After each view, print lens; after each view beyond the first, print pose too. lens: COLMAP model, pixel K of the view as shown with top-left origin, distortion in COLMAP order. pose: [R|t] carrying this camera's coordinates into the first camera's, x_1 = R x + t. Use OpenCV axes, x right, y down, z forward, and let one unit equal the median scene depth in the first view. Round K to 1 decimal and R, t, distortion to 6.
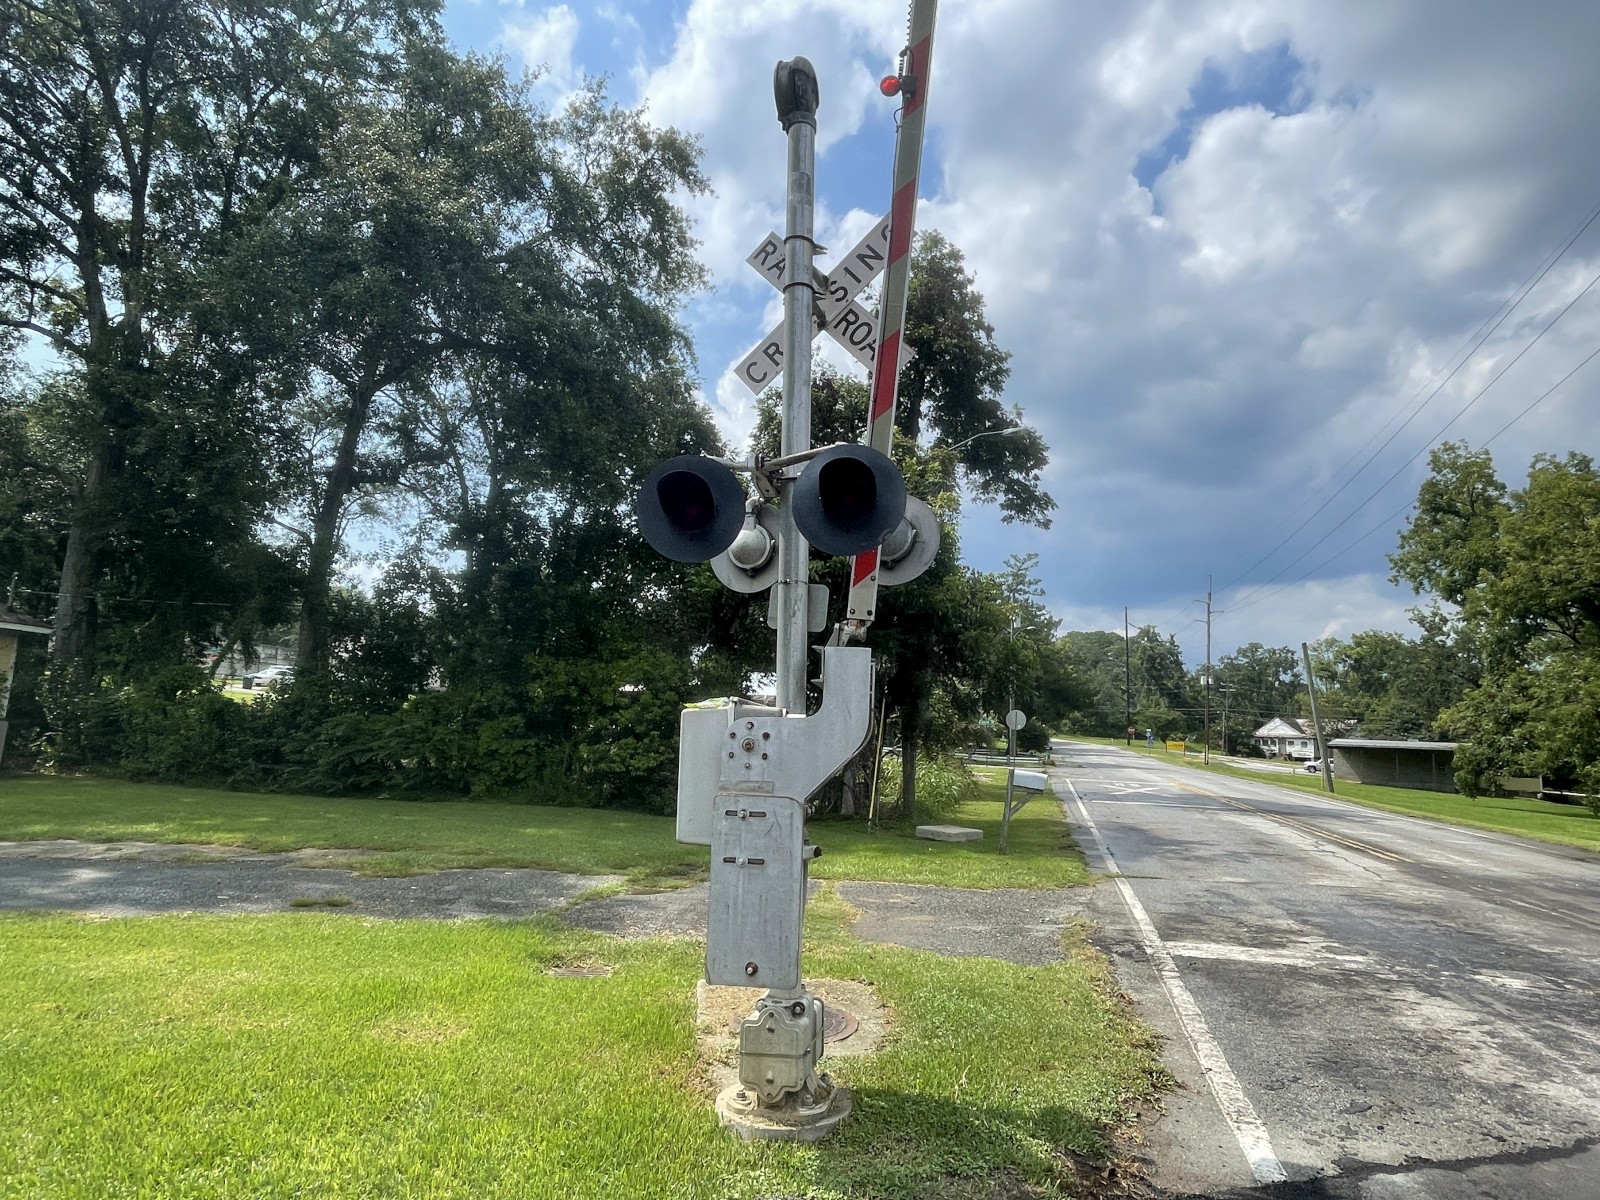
lens RADIAL K [[860.8, 0, 800.0], [0, 860.8, 600.0], [0, 0, 1]] dist [-0.001757, -0.000010]
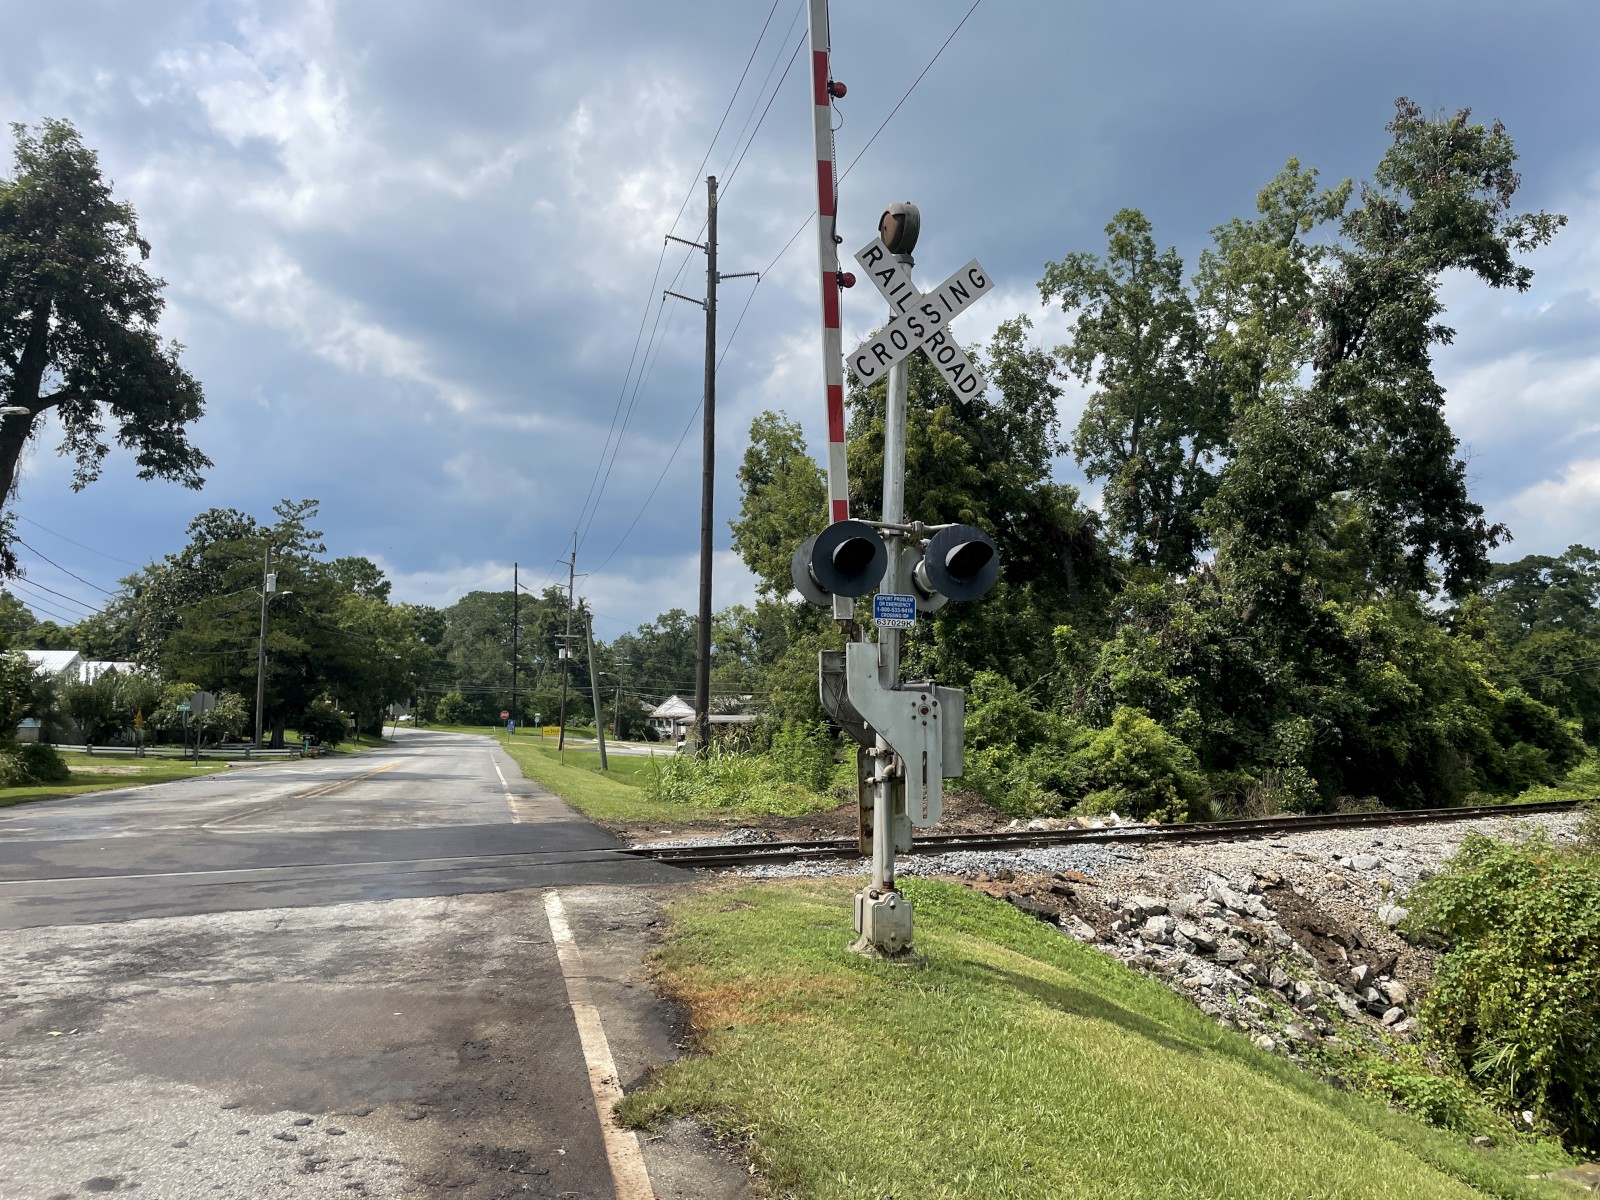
lens RADIAL K [[1182.9, 0, 800.0], [0, 1182.9, 600.0], [0, 0, 1]] dist [0.095538, -0.110381]
pose [[0.865320, 0.014746, 0.501003, 0.130055], [-0.038401, 0.998580, 0.036935, -0.024061], [-0.499746, -0.051199, 0.864657, -0.257256]]
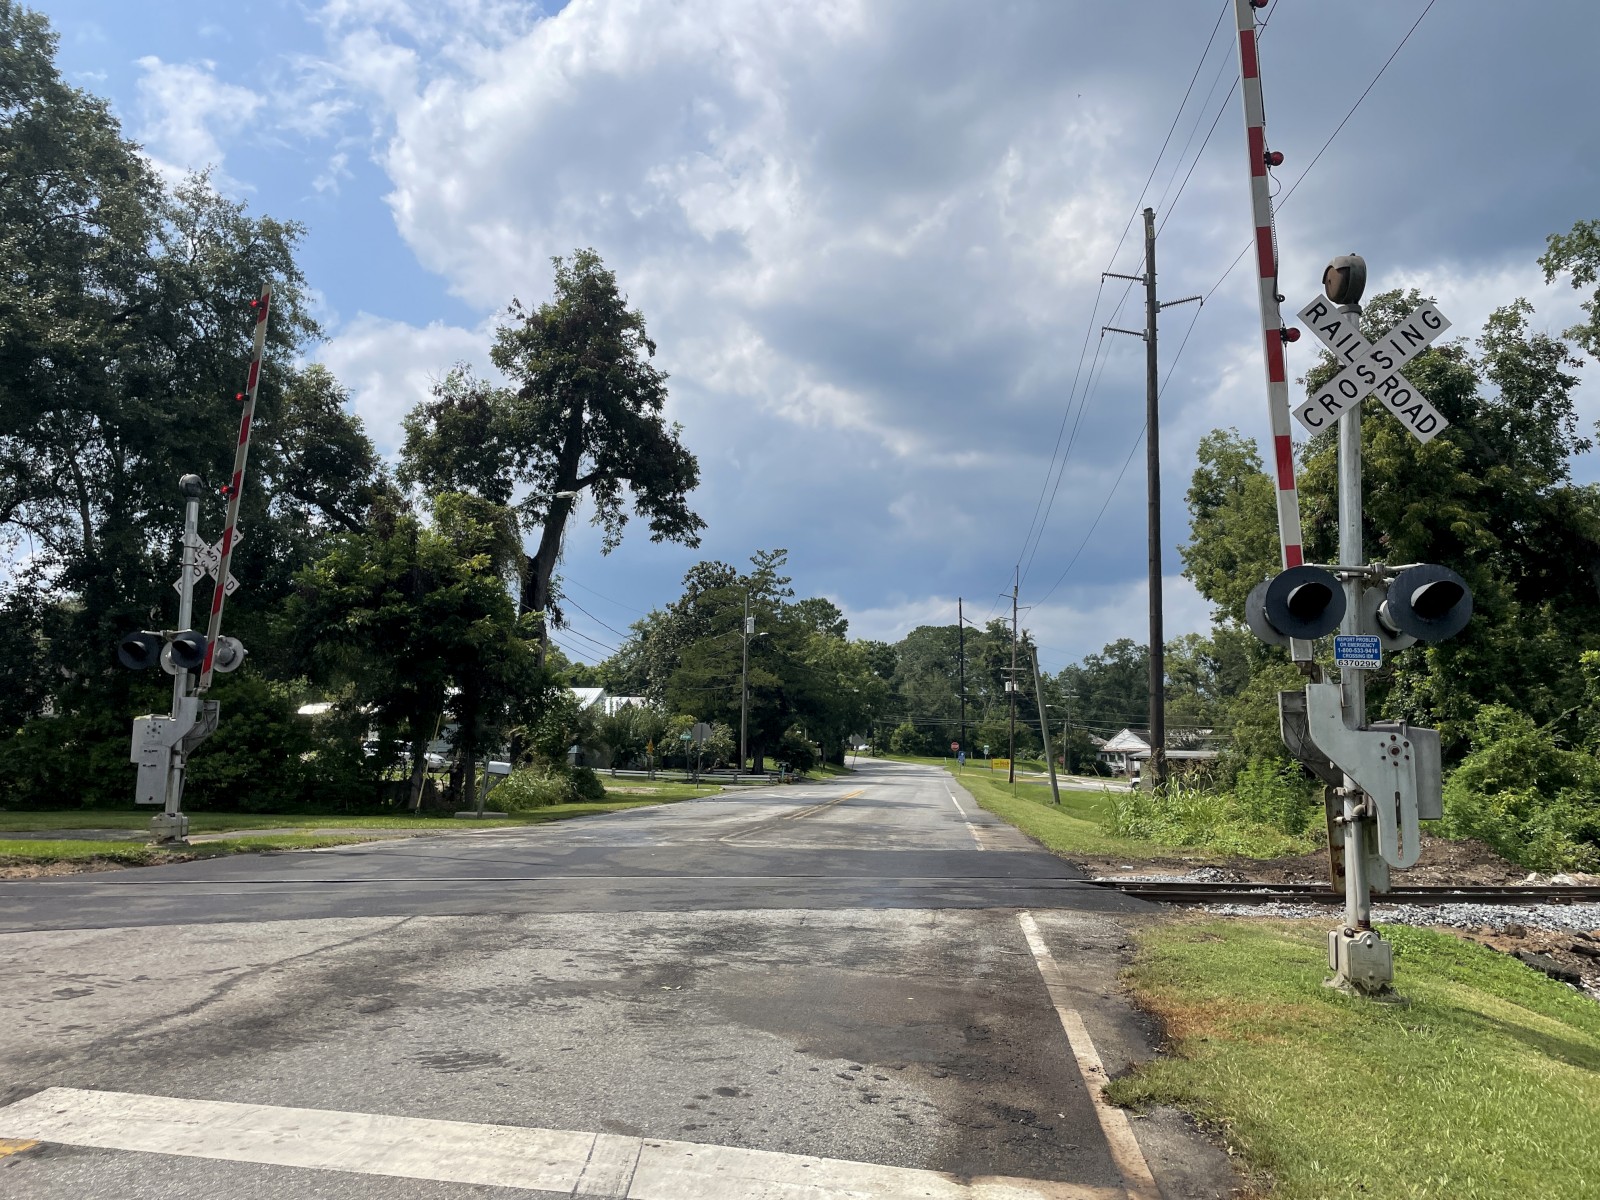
lens RADIAL K [[1185.9, 0, 790.9], [0, 1185.9, 579.6], [0, 0, 1]] dist [0.087081, -0.112481]
pose [[0.988786, -0.004584, 0.149266, 0.119120], [0.004655, 0.999989, -0.000126, -0.027731], [-0.149264, 0.000819, 0.988797, -0.278501]]
